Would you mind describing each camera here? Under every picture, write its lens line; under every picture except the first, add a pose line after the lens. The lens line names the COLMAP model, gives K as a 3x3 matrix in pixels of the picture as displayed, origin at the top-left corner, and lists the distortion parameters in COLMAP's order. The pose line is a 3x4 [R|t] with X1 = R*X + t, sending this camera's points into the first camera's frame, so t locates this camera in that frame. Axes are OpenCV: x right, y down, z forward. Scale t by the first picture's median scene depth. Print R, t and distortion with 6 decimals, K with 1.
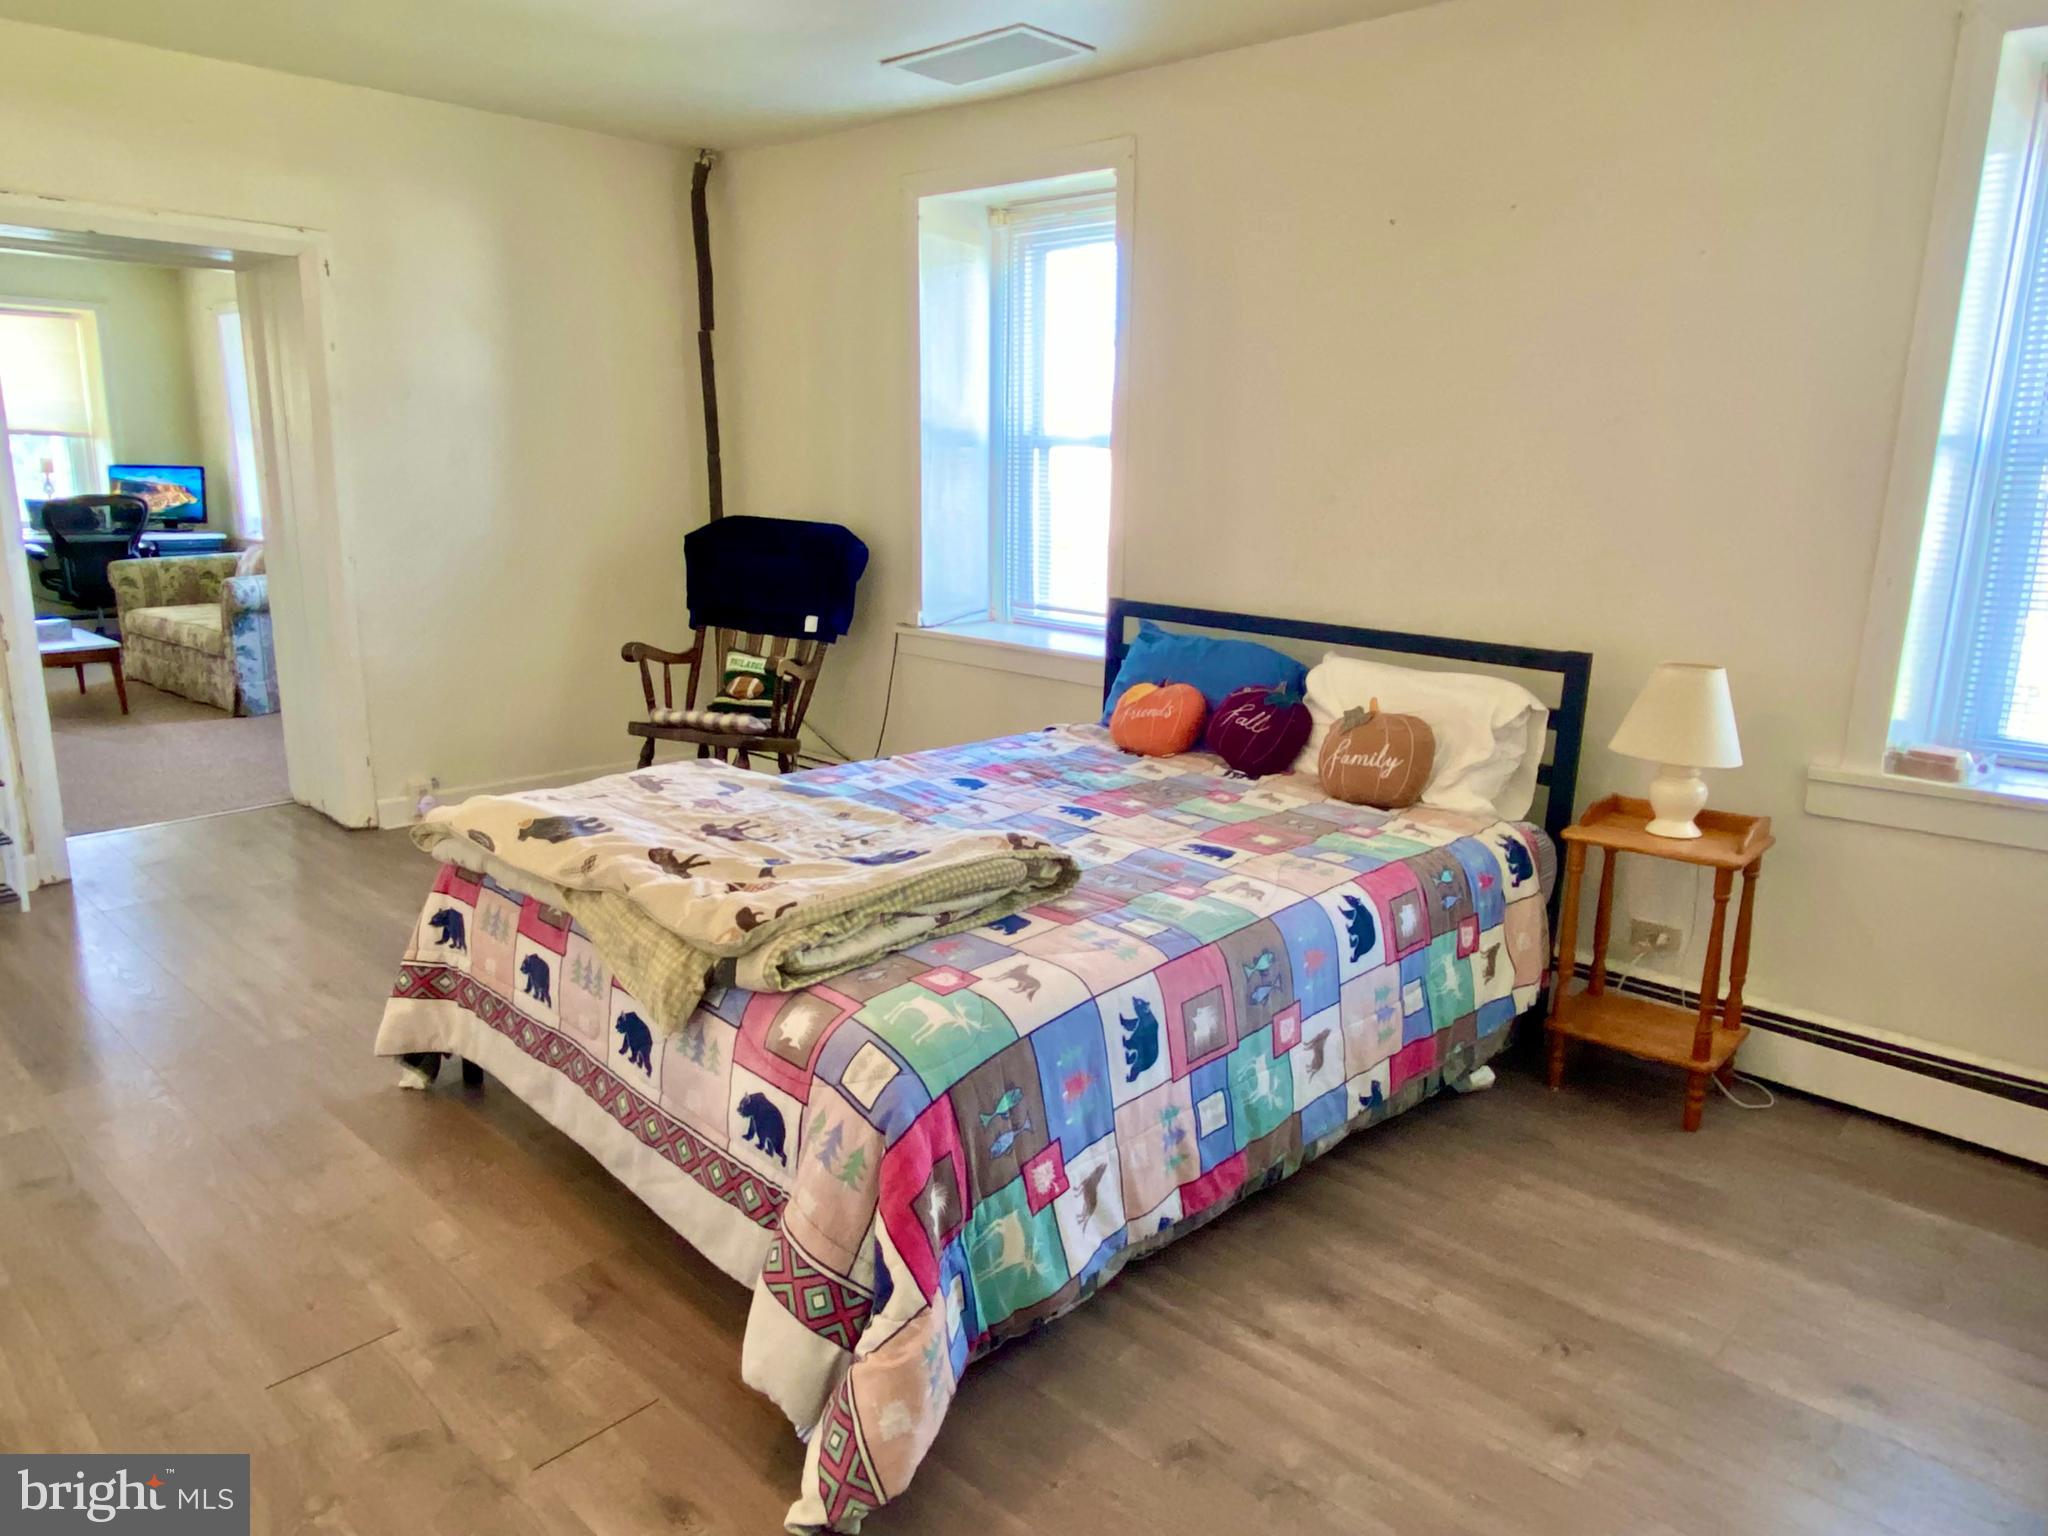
lens RADIAL K [[1338.3, 0, 1024.0], [0, 1338.3, 768.0], [0, 0, 1]] dist [-0.024530, 0.002424]
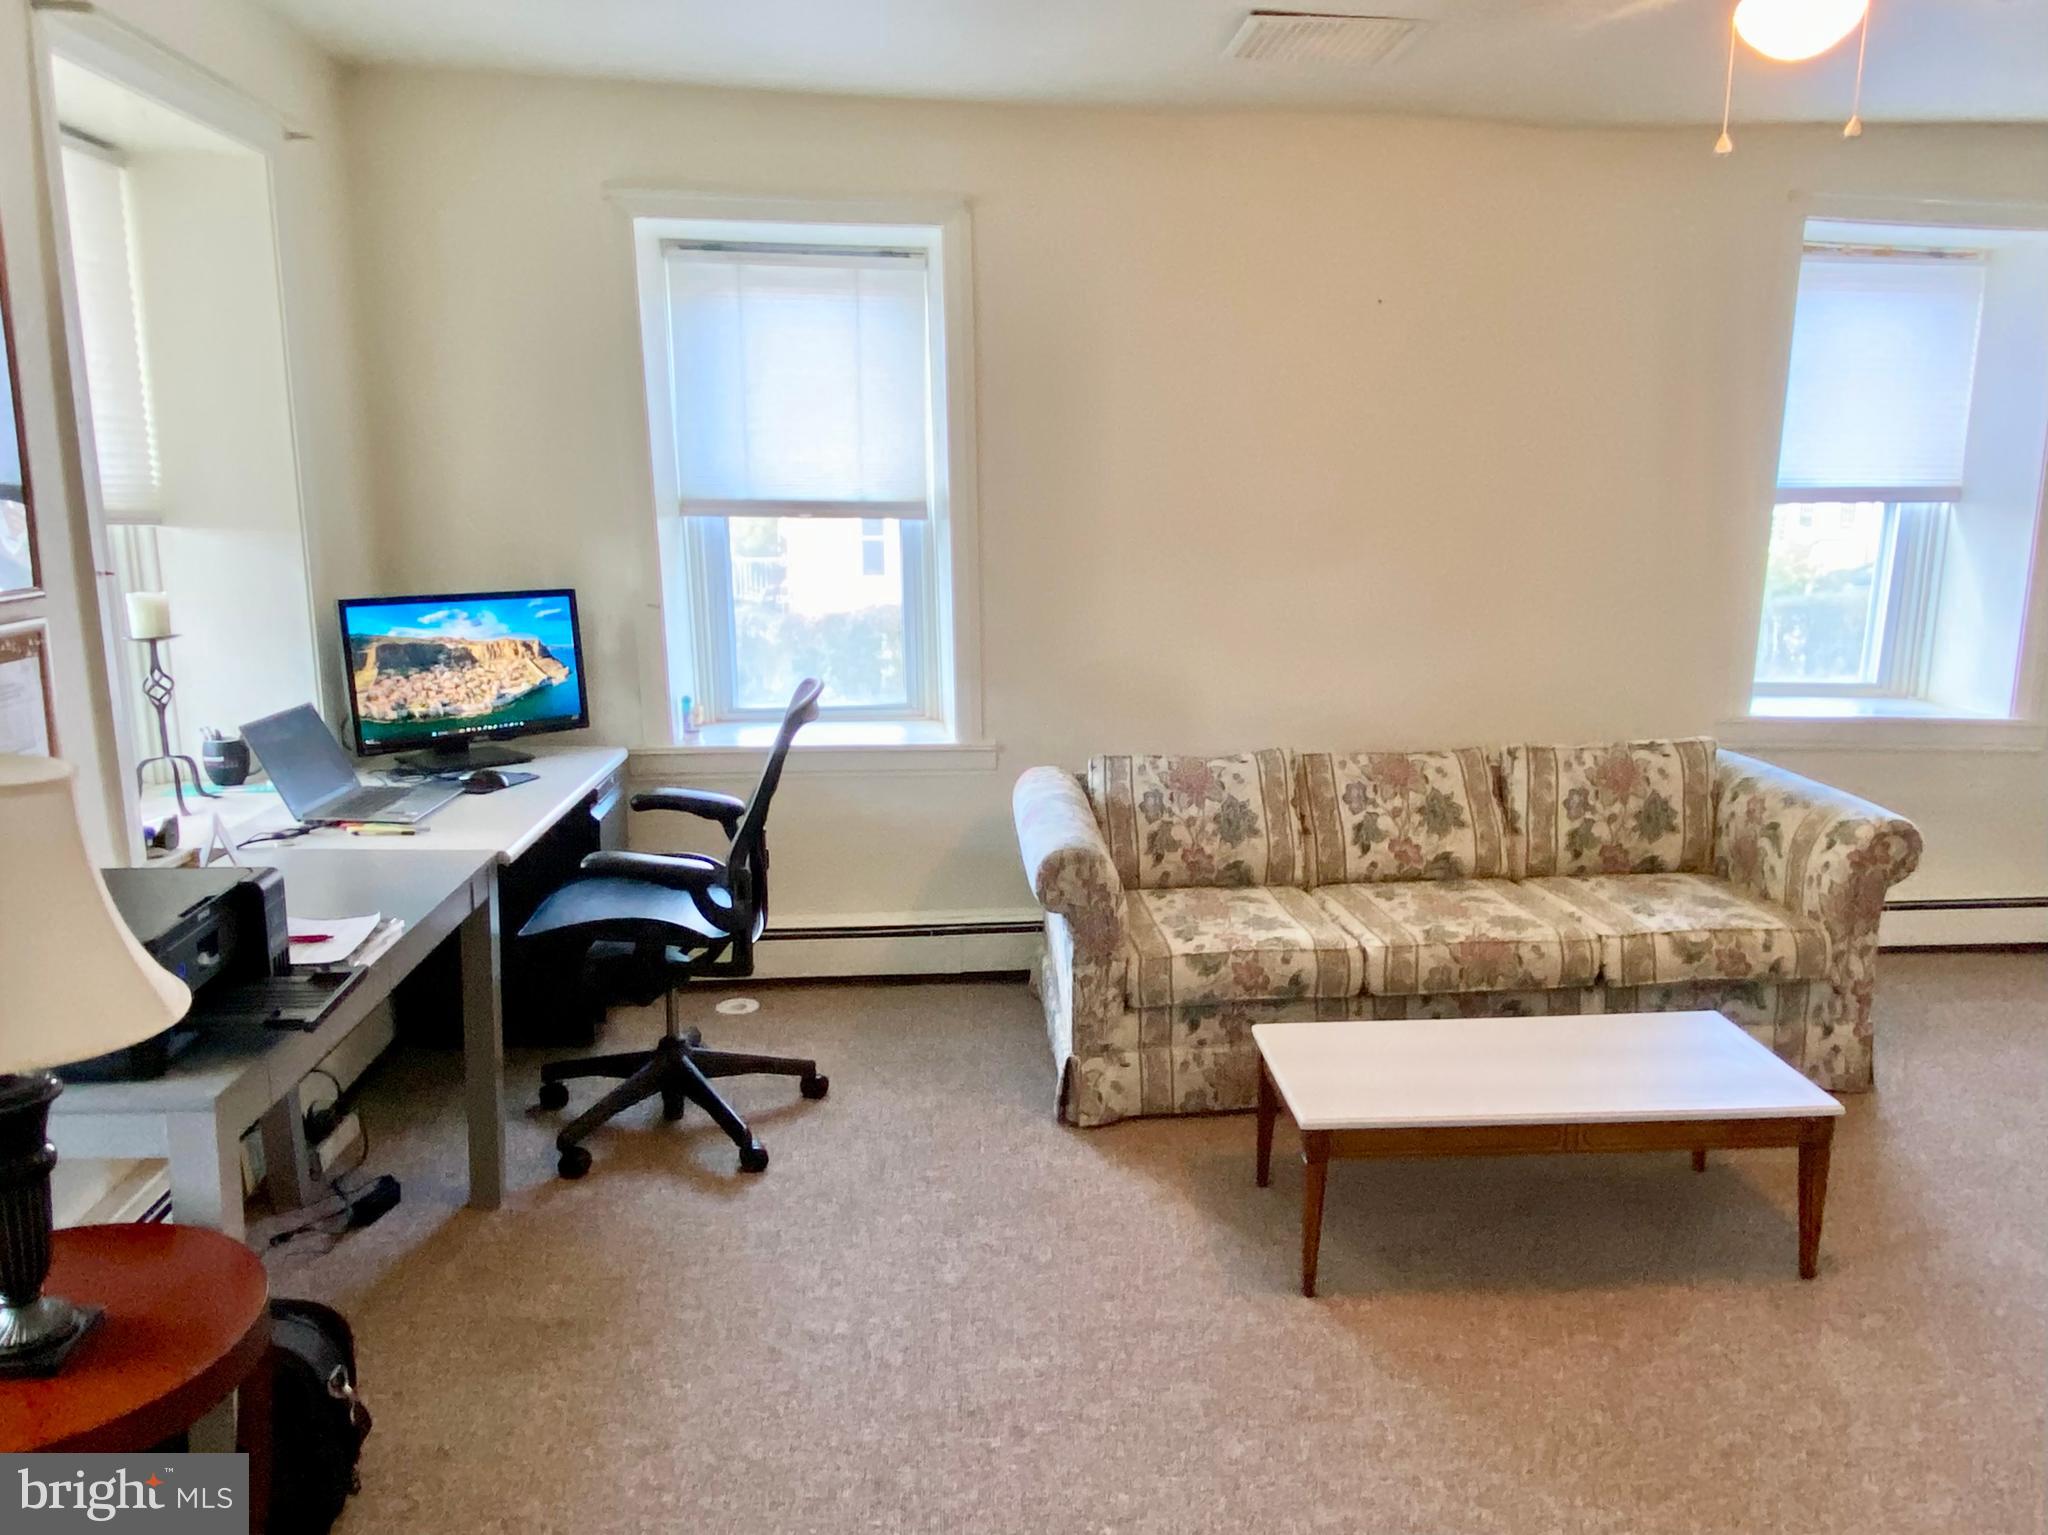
lens RADIAL K [[1338.3, 0, 1024.0], [0, 1338.3, 767.5], [0, 0, 1]] dist [-0.024530, 0.002424]
pose [[0.660489, -0.149768, 0.735747, -0.919344], [0.173888, 0.983775, 0.044154, -0.184655], [-0.730423, 0.098775, 0.675815, 0.688851]]
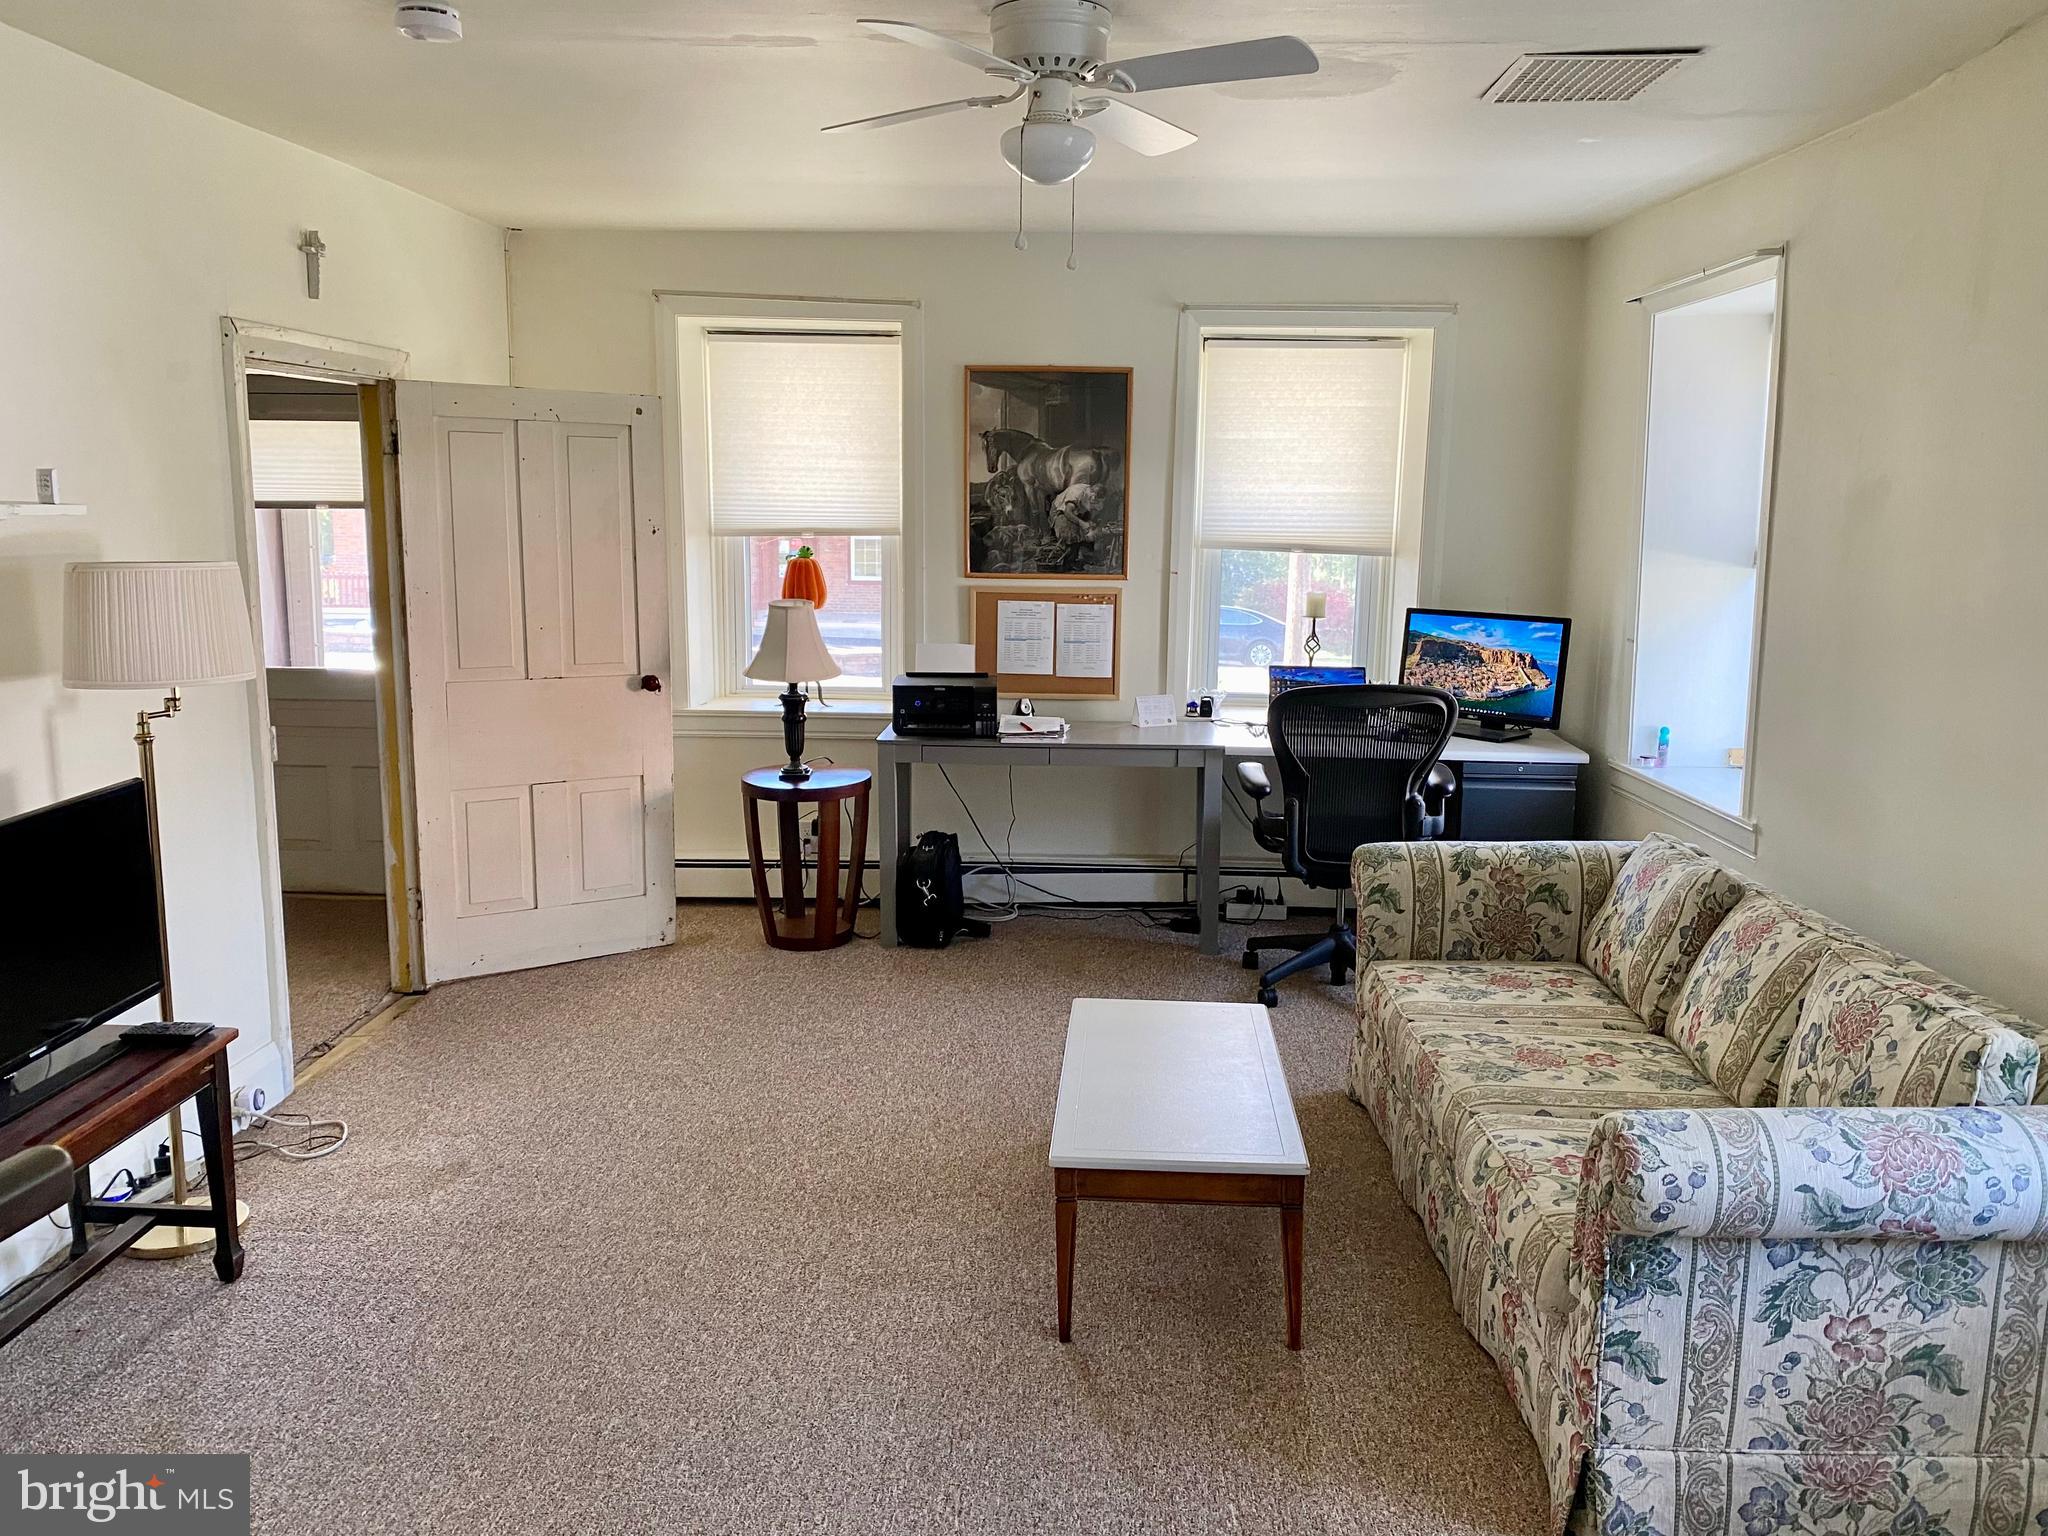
lens RADIAL K [[1547.6, 0, 1041.8], [0, 1547.6, 762.4], [0, 0, 1]] dist [0.122718, -0.209654]
pose [[0.660429, 0.121366, -0.741016, -0.333289], [-0.175708, 0.984431, 0.004634, -0.155238], [0.730041, 0.127142, 0.671472, 0.503339]]
